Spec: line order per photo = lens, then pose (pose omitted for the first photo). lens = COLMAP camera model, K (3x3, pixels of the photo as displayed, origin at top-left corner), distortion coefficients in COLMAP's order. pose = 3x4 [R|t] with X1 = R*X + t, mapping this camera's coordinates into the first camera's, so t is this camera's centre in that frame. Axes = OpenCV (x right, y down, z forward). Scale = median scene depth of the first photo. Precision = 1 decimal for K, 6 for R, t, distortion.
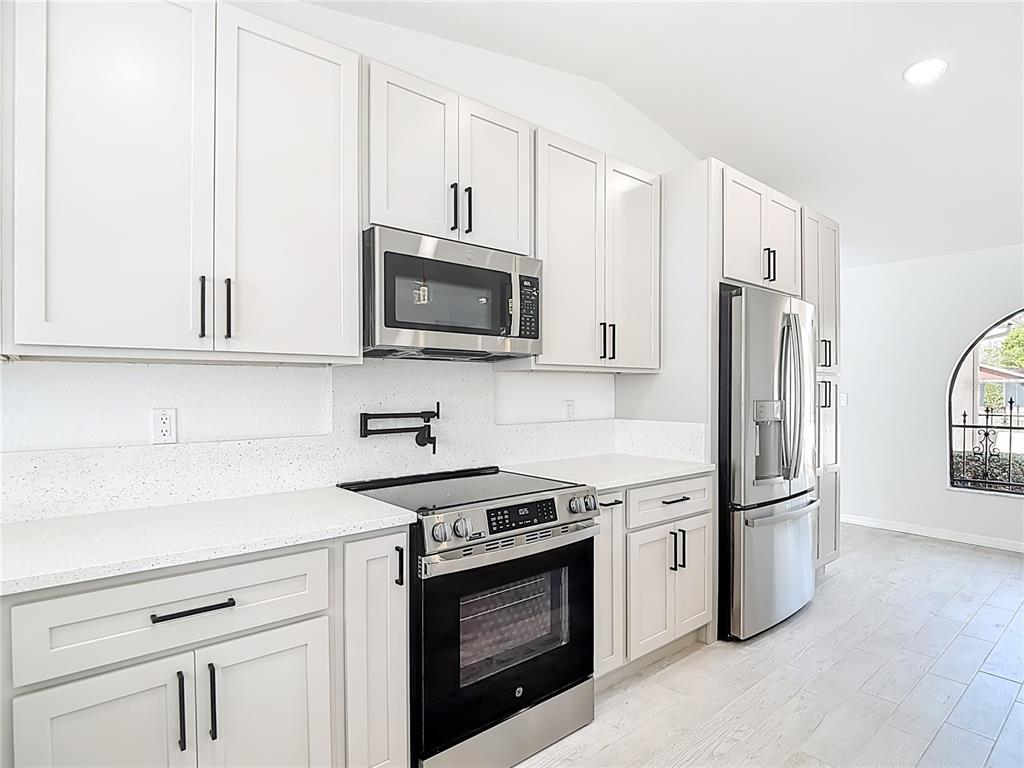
lens RADIAL K [[545.8, 0, 512.8], [0, 545.8, 389.4], [0, 0, 1]] dist [-0.000803, -0.001554]
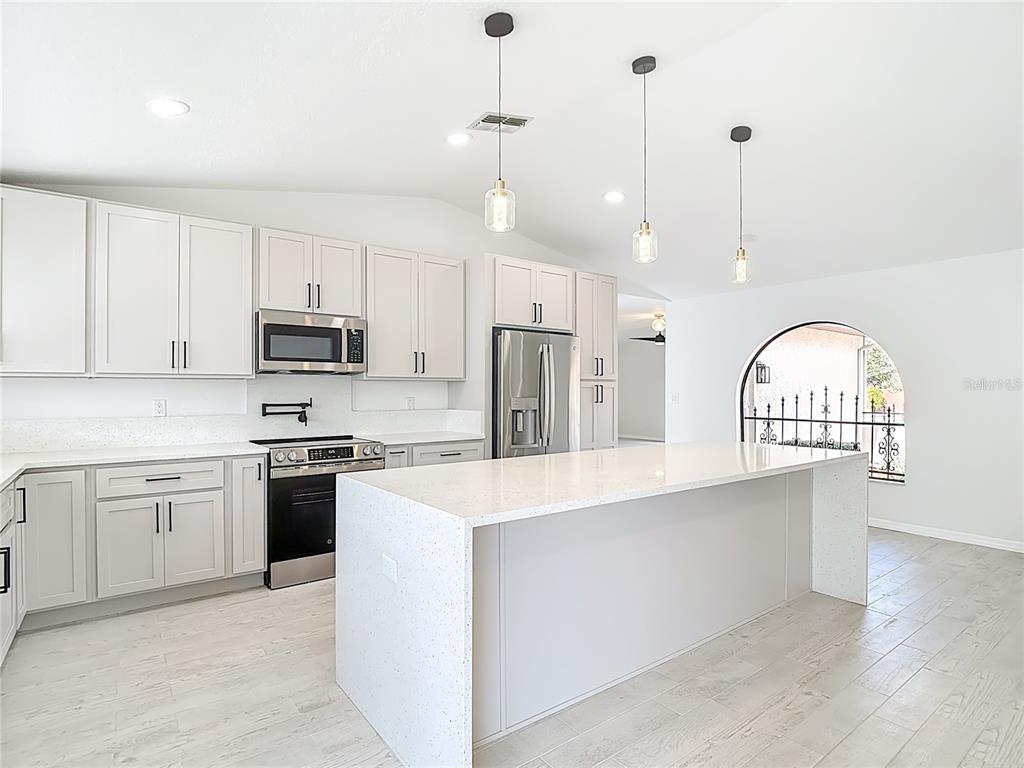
lens RADIAL K [[545.8, 0, 512.0], [0, 545.8, 386.6], [0, 0, 1]] dist [-0.000803, -0.001554]
pose [[0.997898, -0.001997, -0.064769, 0.703878], [0.001332, 0.999946, -0.010309, 0.004915], [0.064786, 0.010201, 0.997847, -0.837109]]
